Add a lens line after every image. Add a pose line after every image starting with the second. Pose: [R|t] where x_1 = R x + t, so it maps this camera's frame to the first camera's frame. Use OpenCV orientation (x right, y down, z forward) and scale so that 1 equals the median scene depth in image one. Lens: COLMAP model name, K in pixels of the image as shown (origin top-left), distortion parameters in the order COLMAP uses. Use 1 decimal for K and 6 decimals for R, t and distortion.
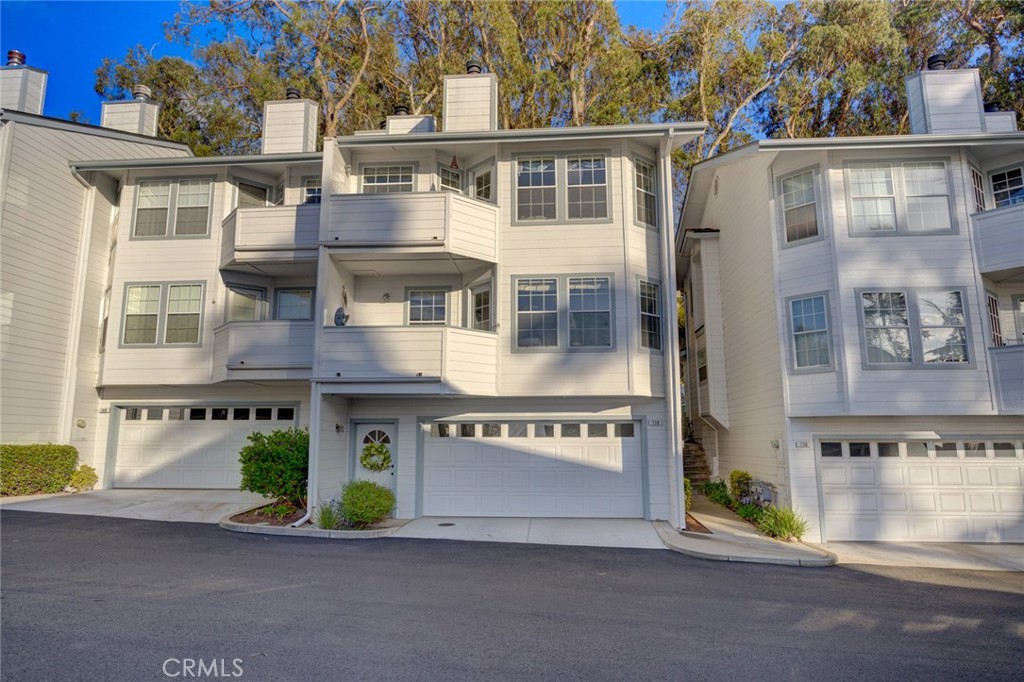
lens RADIAL K [[637.0, 0, 511.0], [0, 637.0, 340.1], [0, 0, 1]] dist [-0.006994, 0.002647]
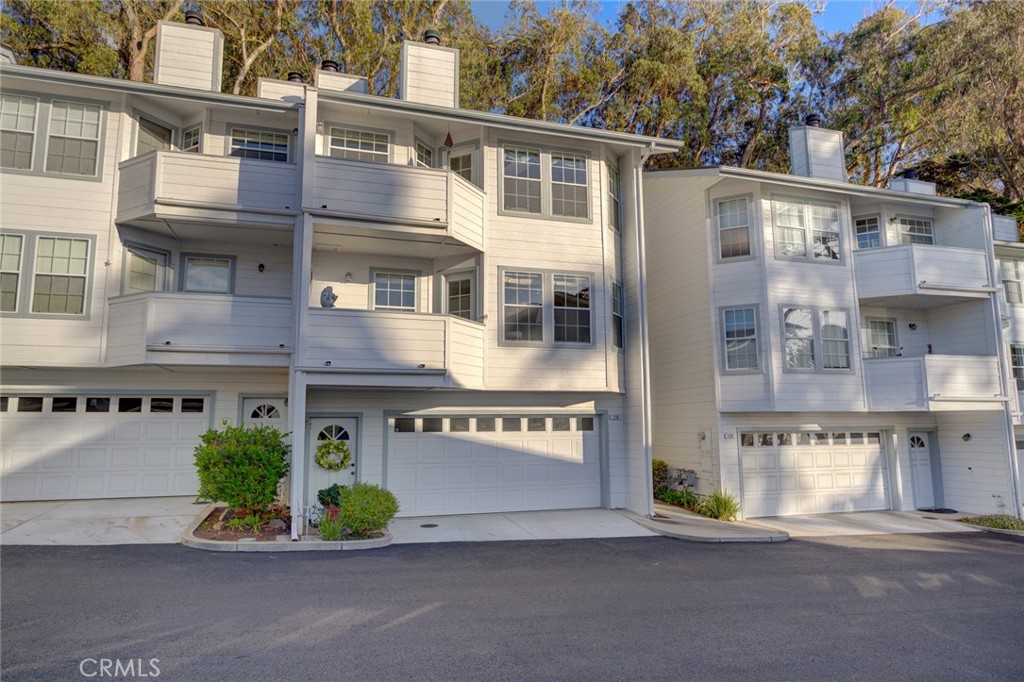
lens RADIAL K [[637.0, 0, 511.8], [0, 637.0, 340.7], [0, 0, 1]] dist [-0.006994, 0.002647]
pose [[0.924391, 0.044444, 0.378849, -0.334478], [-0.053212, 0.998502, 0.012700, -0.001240], [-0.377717, -0.031899, 0.925371, 0.086365]]
